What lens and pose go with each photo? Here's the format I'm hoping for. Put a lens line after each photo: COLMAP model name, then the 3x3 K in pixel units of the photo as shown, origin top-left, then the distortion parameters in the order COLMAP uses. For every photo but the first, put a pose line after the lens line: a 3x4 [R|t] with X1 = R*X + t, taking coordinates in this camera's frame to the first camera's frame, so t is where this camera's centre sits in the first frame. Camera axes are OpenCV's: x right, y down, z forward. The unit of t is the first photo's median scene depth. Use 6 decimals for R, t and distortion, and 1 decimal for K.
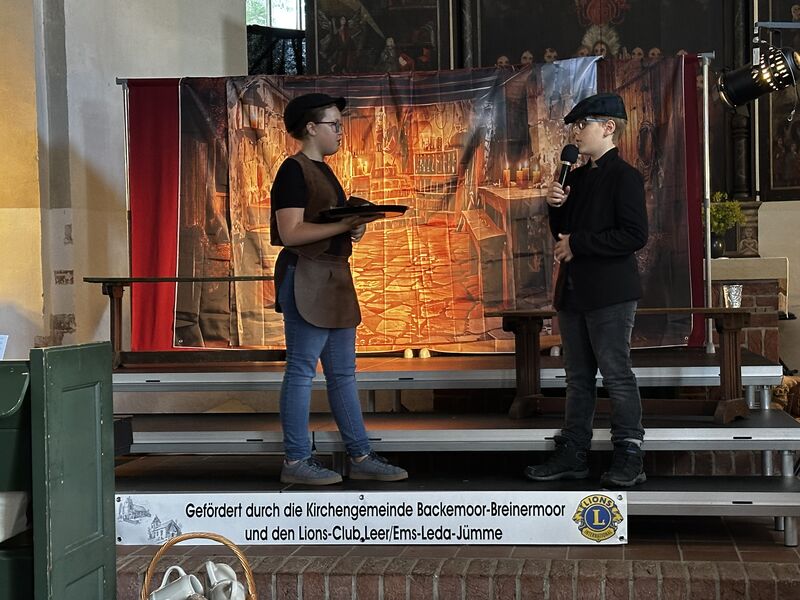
lens RADIAL K [[1498.0, 0, 410.2], [0, 1498.0, 302.4], [0, 0, 1]] dist [0.187726, -0.182964]
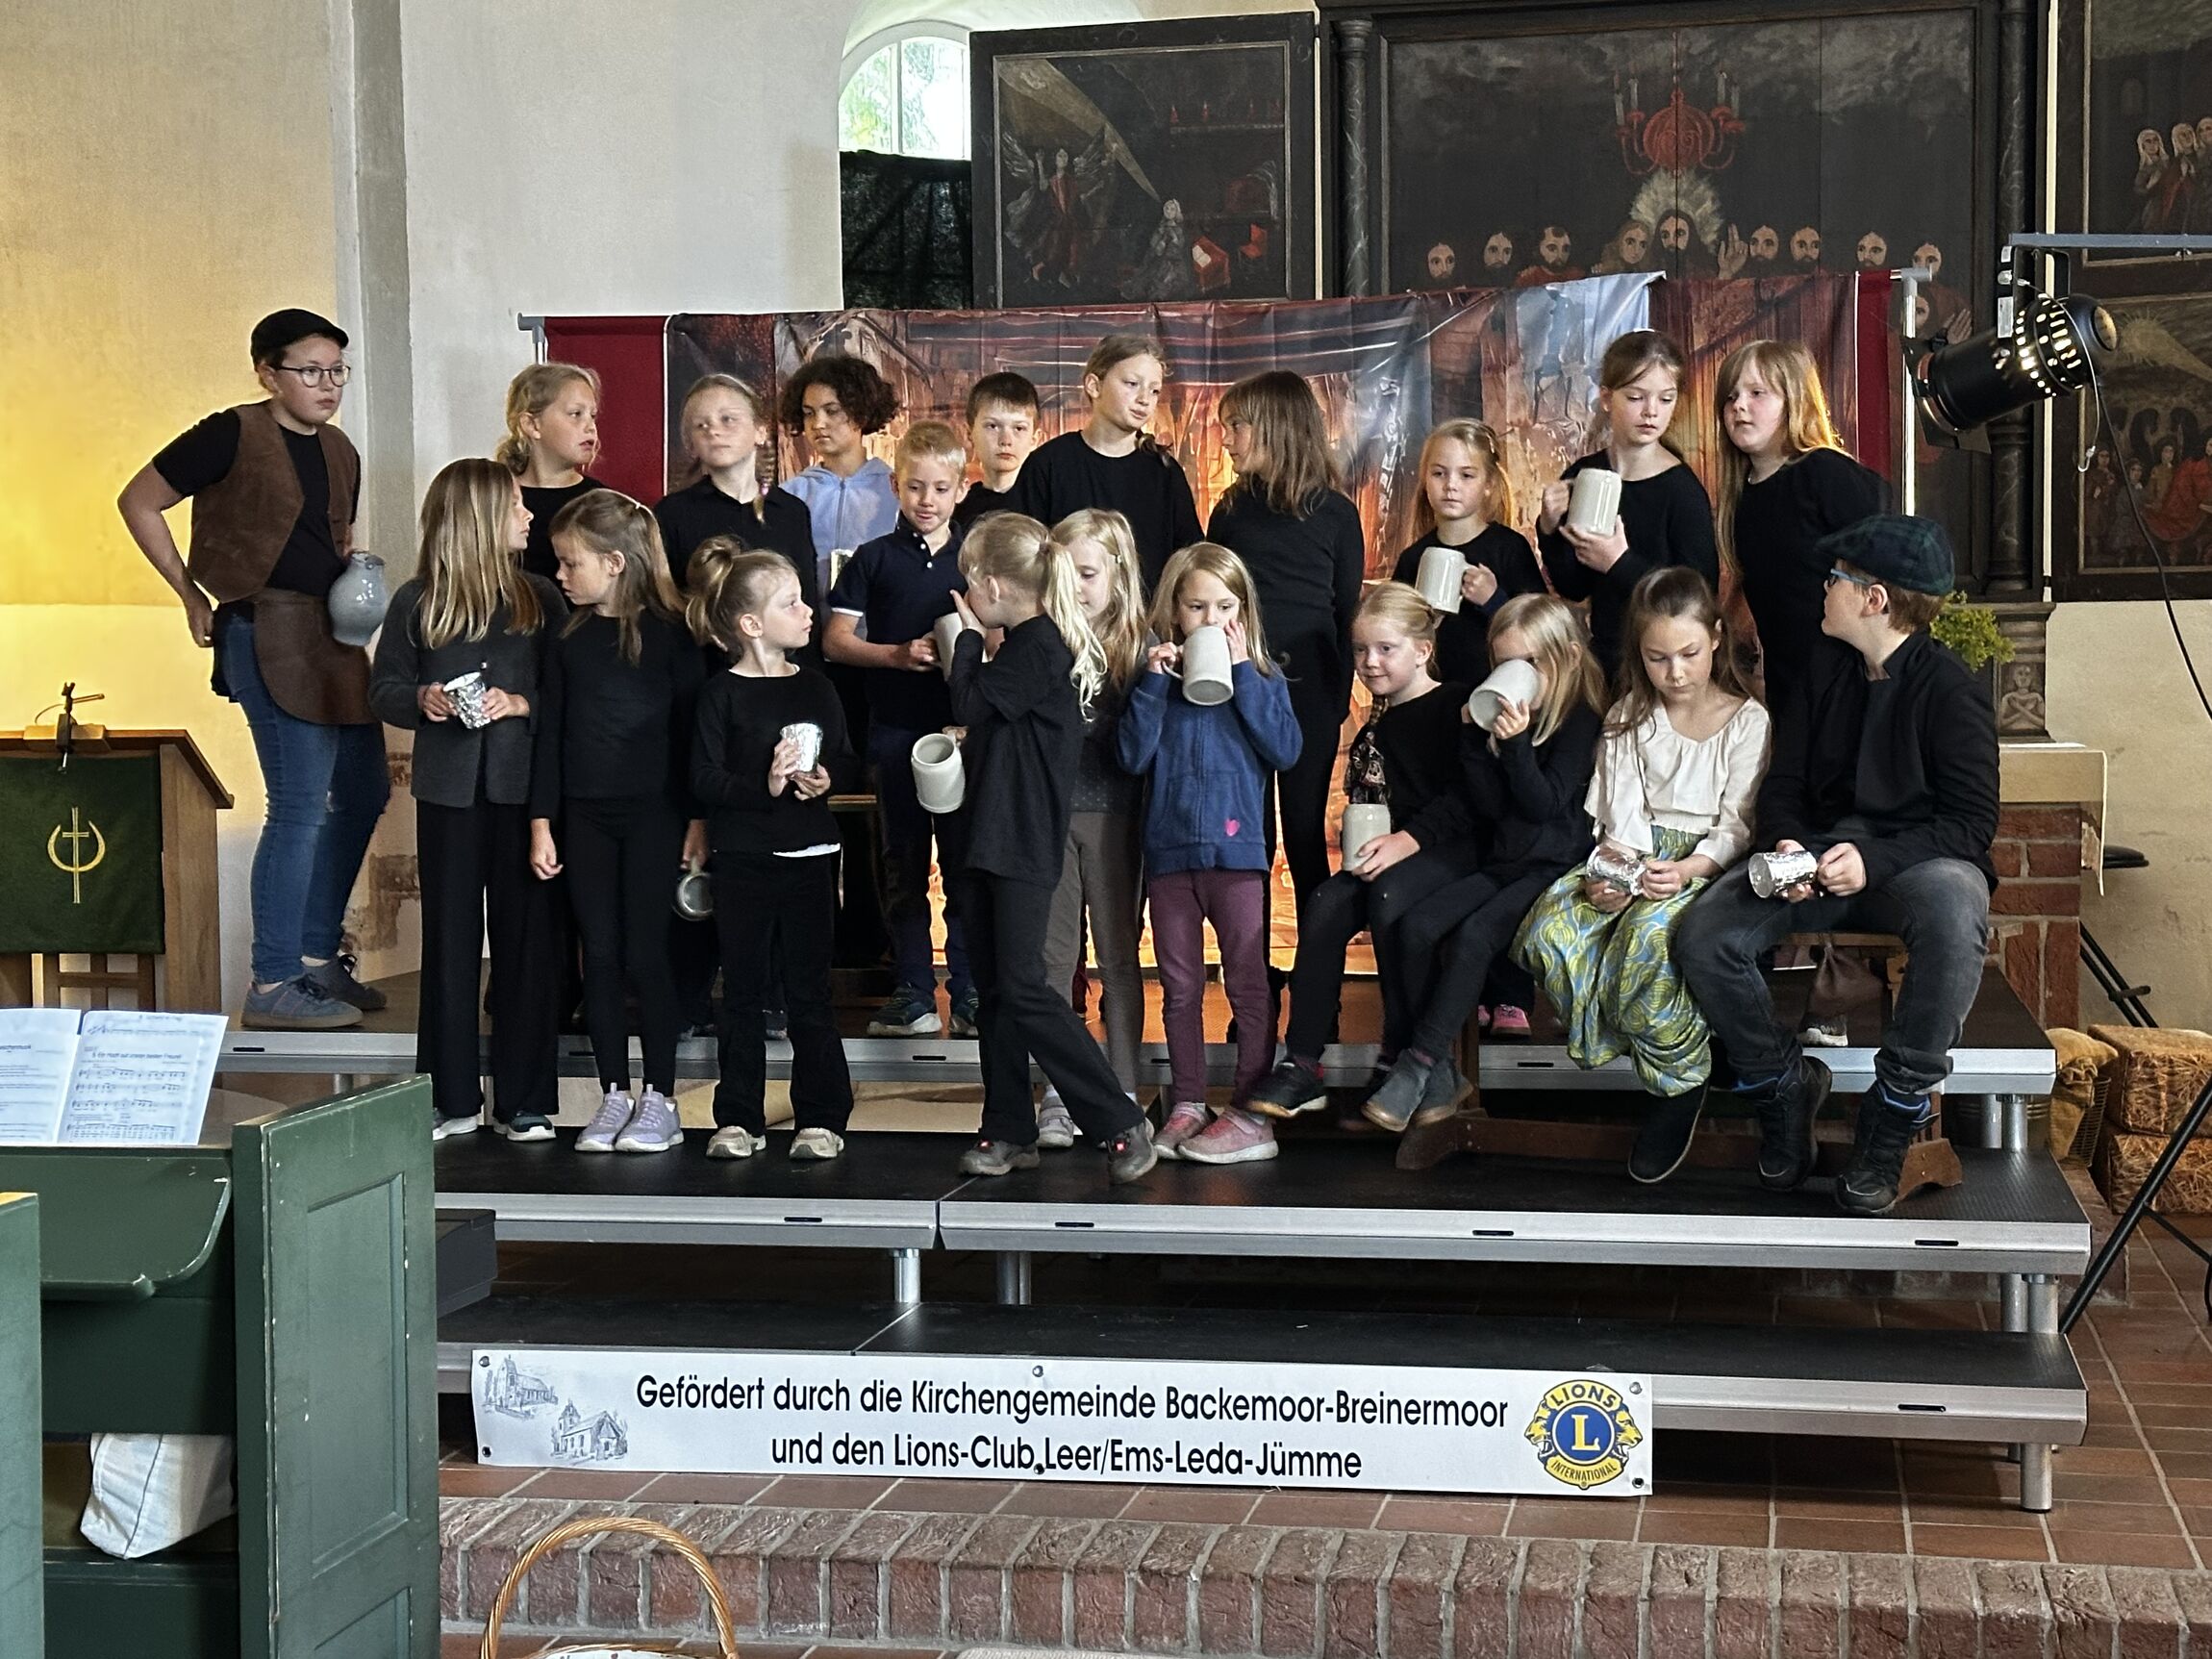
lens RADIAL K [[3599.6, 0, 1118.3], [0, 3599.6, 845.7], [0, 0, 1]] dist [0.227629, -0.431262]
pose [[0.998862, 0.012360, -0.046055, 0.036692], [-0.010583, 0.999198, 0.038623, -0.061868], [0.046495, -0.038092, 0.998192, -0.032892]]
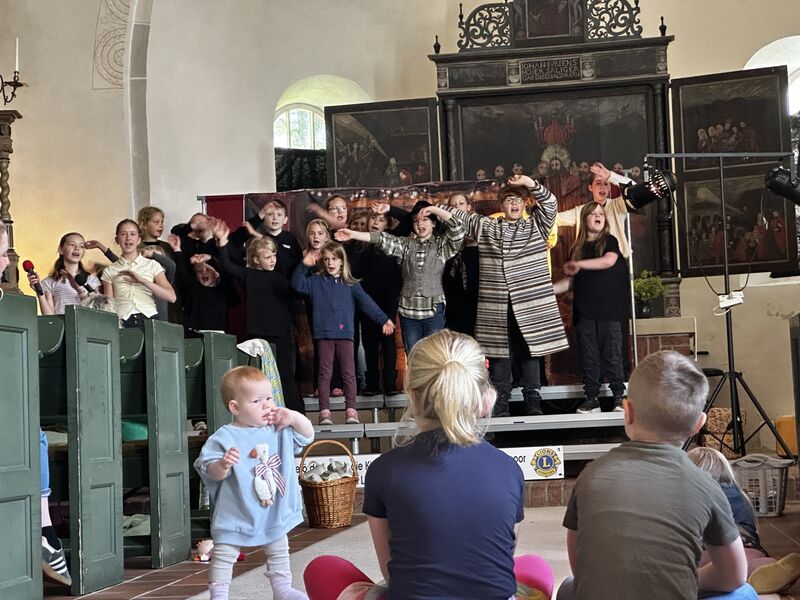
lens RADIAL K [[1781.3, 0, 400.0], [0, 1781.3, 300.0], [0, 0, 1]] dist [-0.013468, 4.427958]
pose [[0.999652, -0.023102, 0.012702, -0.052226], [0.023976, 0.996995, -0.073659, 0.103323], [-0.010962, 0.073938, 0.997203, -0.912562]]
